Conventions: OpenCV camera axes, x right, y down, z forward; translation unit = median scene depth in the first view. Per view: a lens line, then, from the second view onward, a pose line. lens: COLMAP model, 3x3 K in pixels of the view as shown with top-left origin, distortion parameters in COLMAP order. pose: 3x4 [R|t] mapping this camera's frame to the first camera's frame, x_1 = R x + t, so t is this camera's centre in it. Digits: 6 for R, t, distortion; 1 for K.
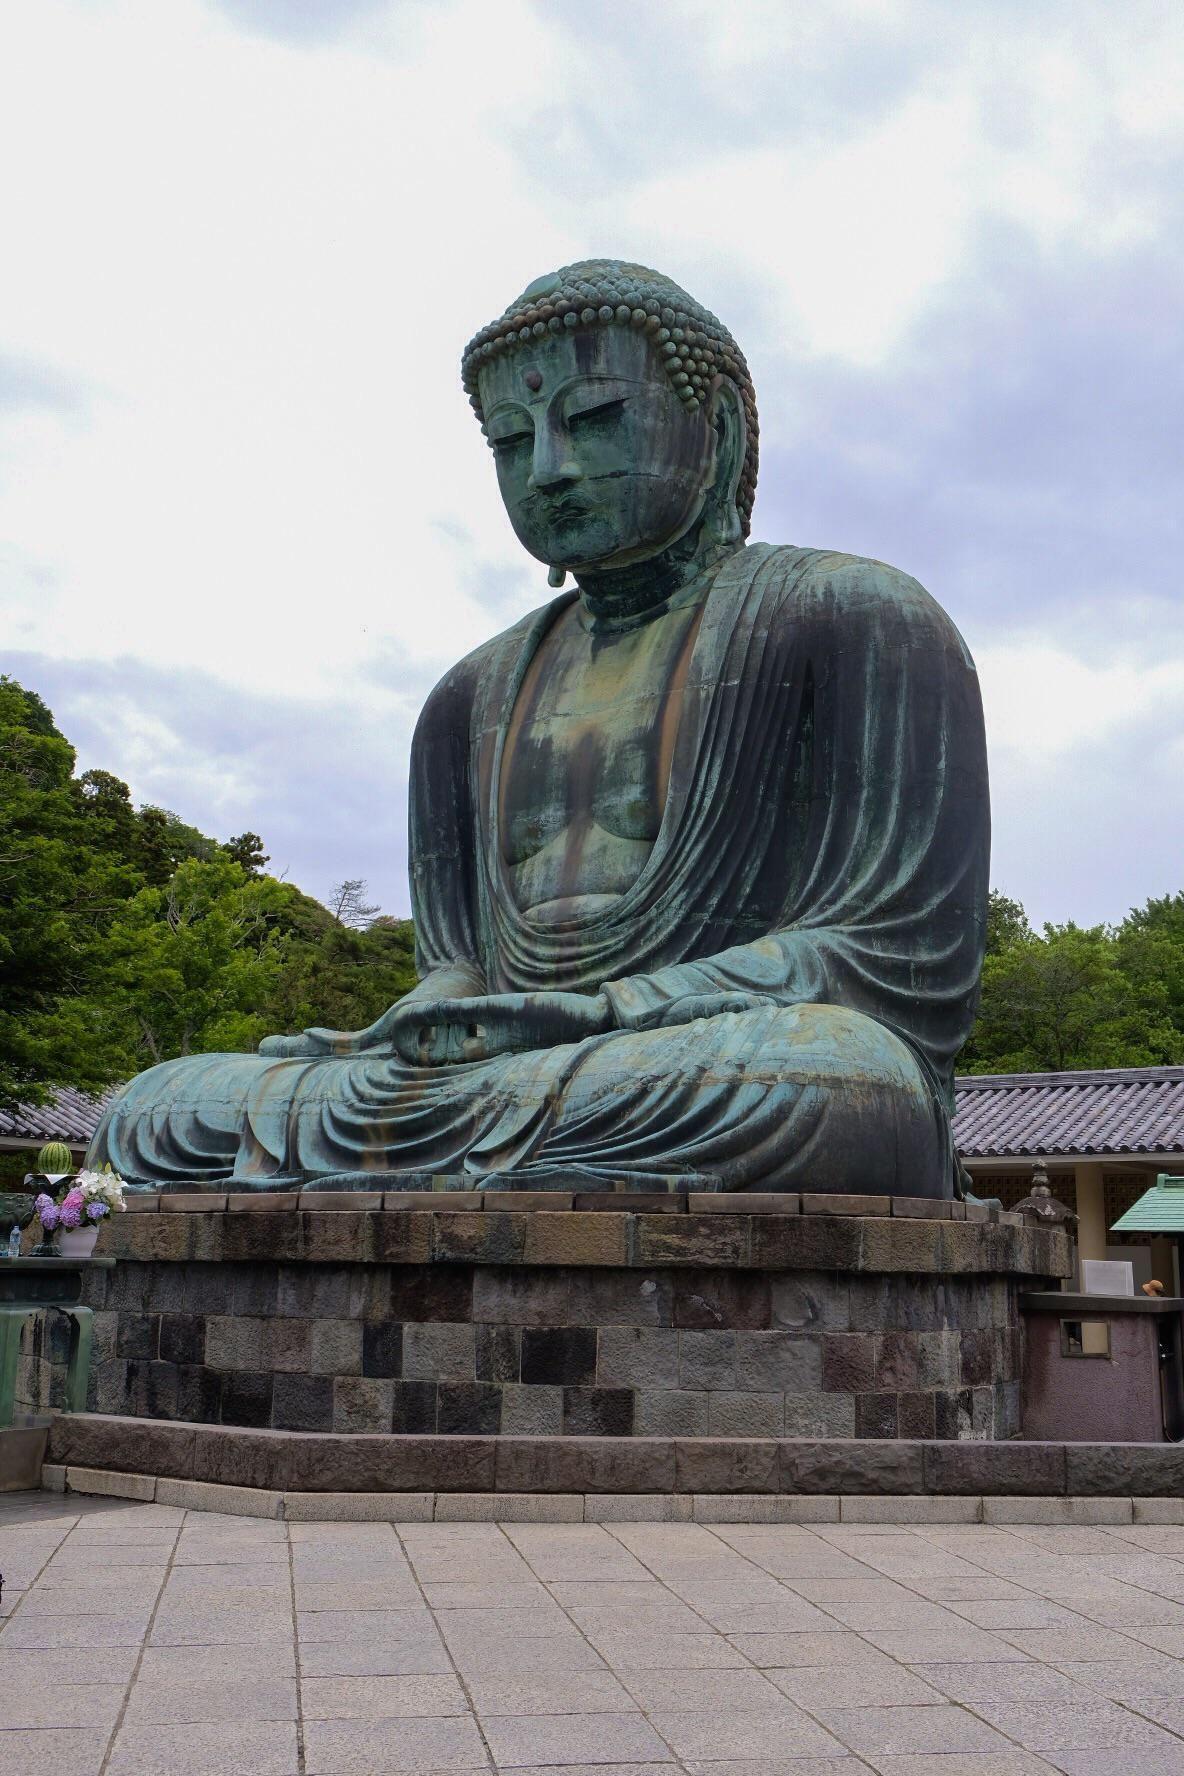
lens RADIAL K [[1689.8, 0, 615.4], [0, 1689.8, 872.2], [0, 0, 1]] dist [0.009319, 0.000000]
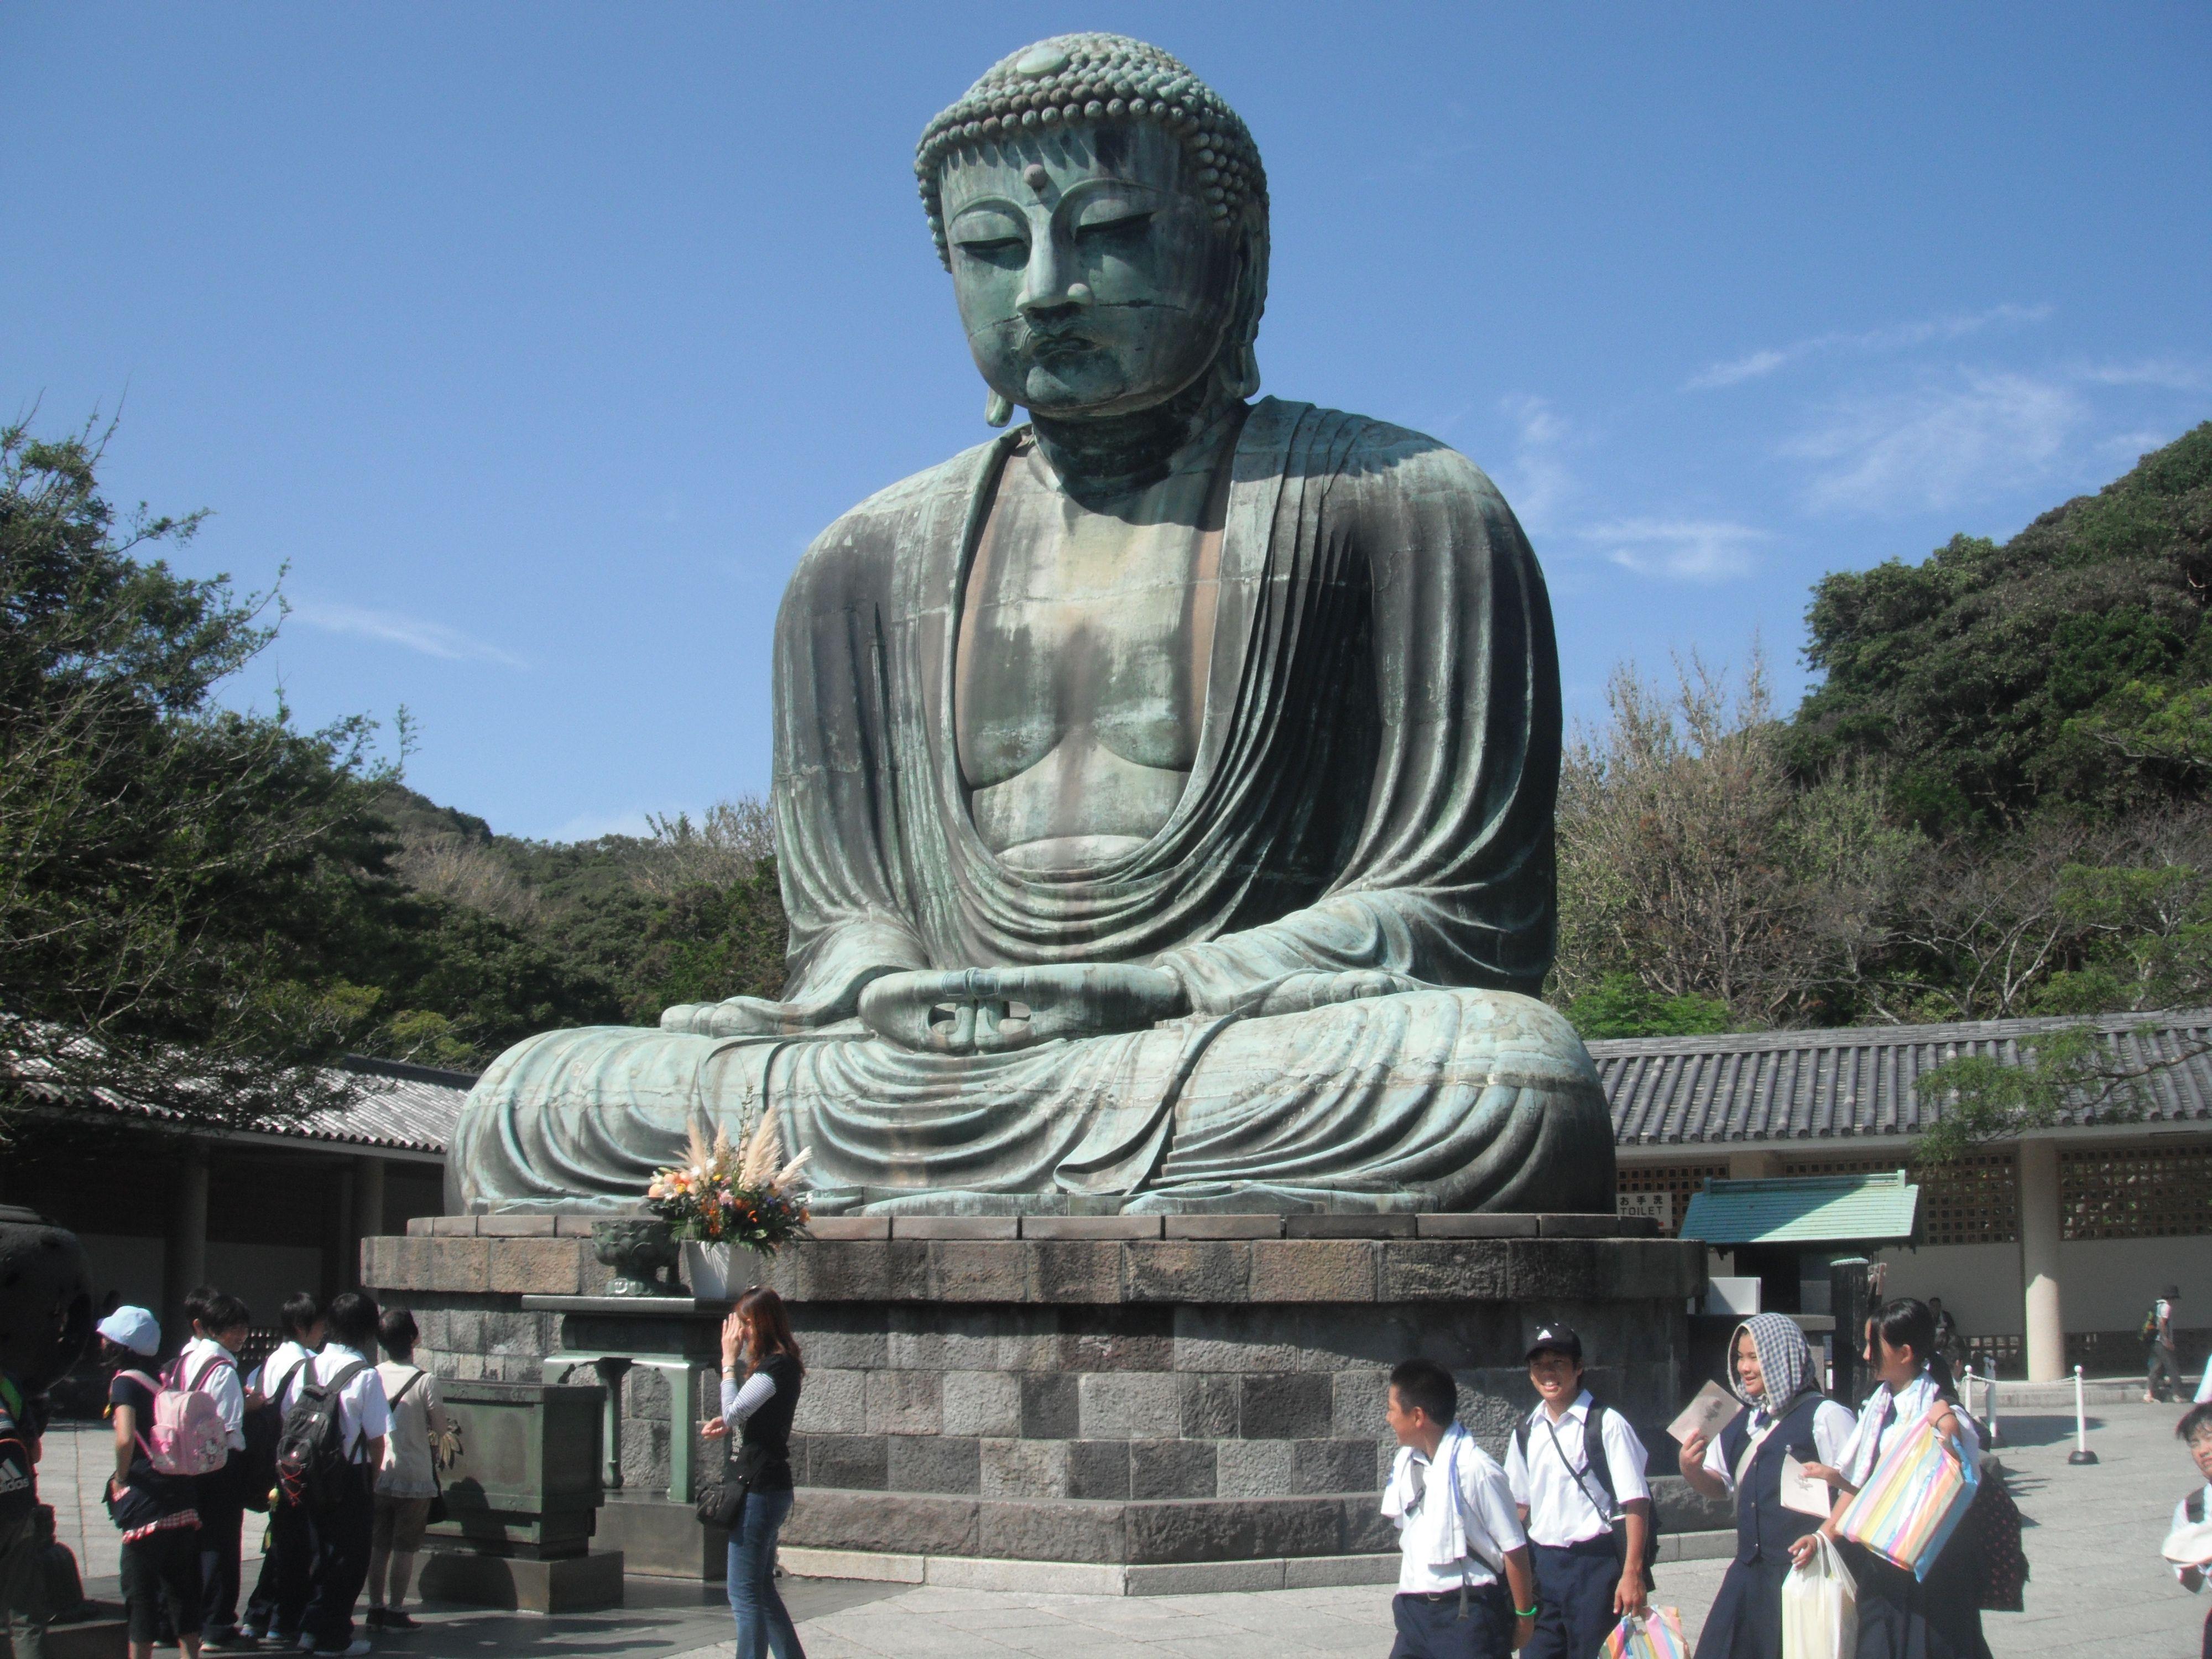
lens RADIAL K [[2351.3, 0, 1134.2], [0, 2351.3, 812.3], [0, 0, 1]] dist [-0.225724, 0.000000]
pose [[0.966310, 0.036783, 0.254739, -0.290169], [-0.044087, 0.998762, 0.023022, -0.024375], [-0.253577, -0.033477, 0.966736, -0.065083]]
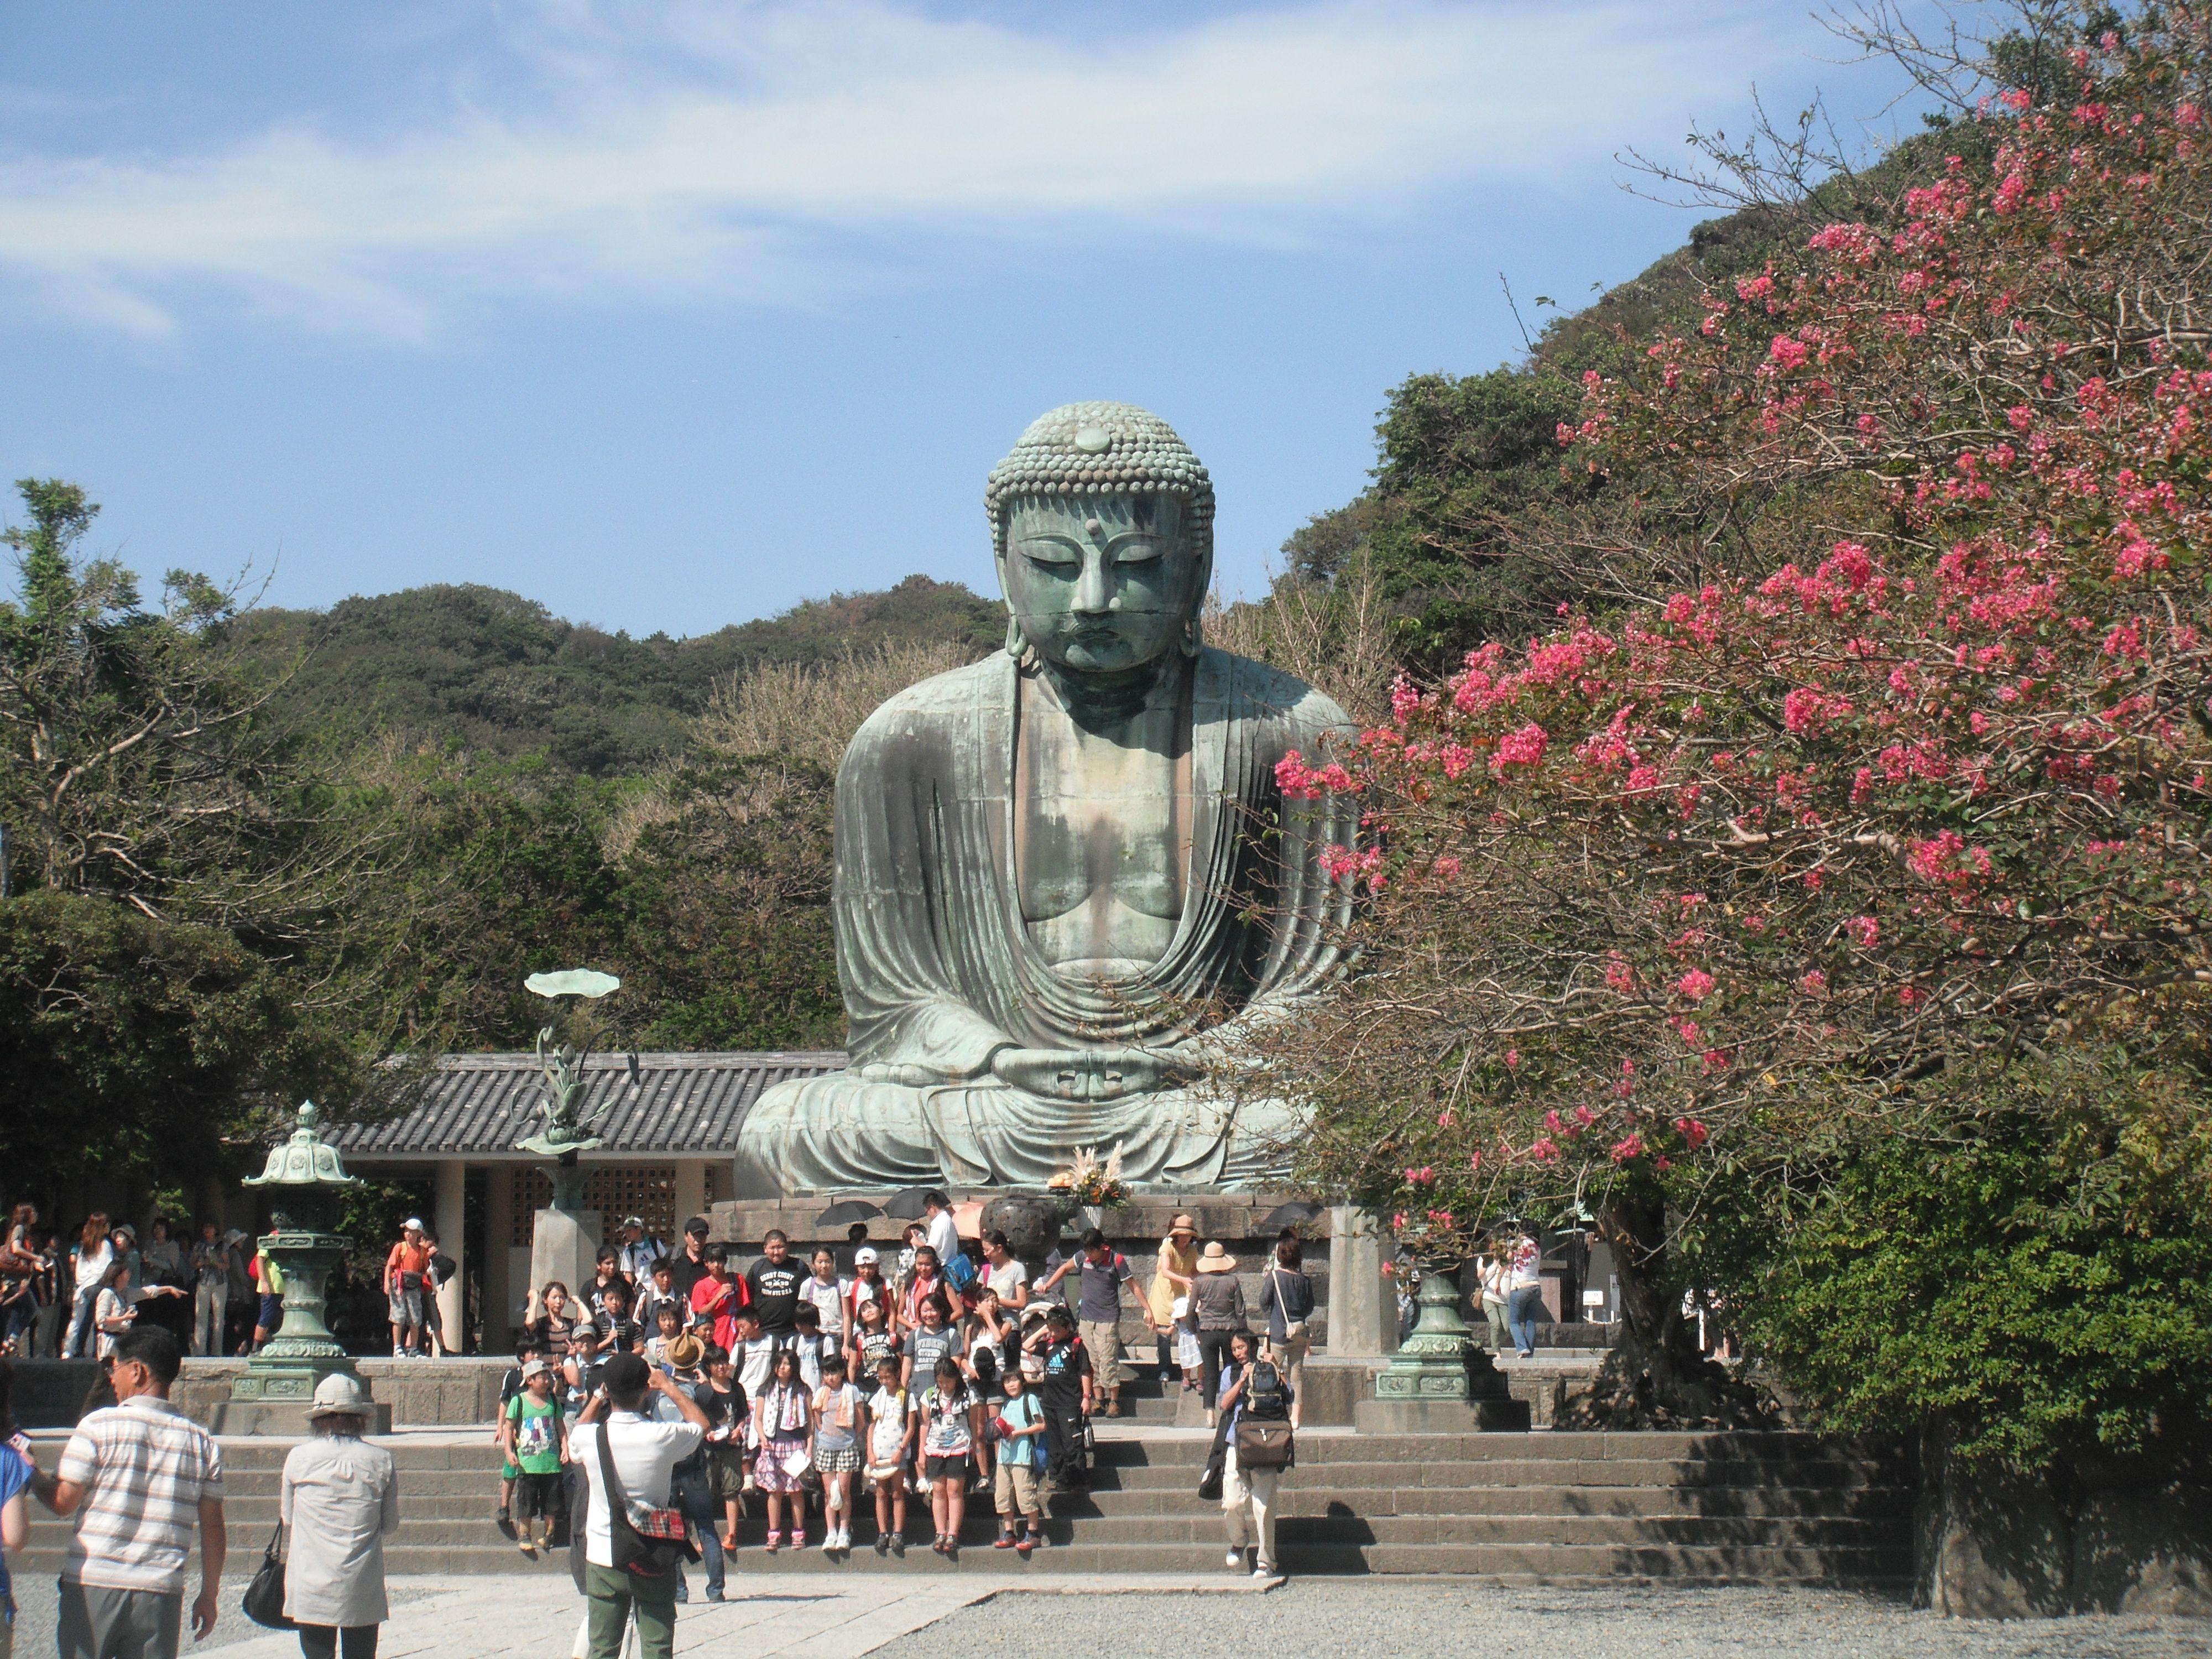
lens RADIAL K [[4587.6, 0, 1101.1], [0, 4587.6, 826.1], [0, 0, 1]] dist [0.082588, 0.000000]
pose [[0.865325, 0.040733, 0.499554, -1.810084], [-0.098656, 0.991036, 0.090085, -0.407054], [-0.491406, -0.127237, 0.861586, -2.002863]]
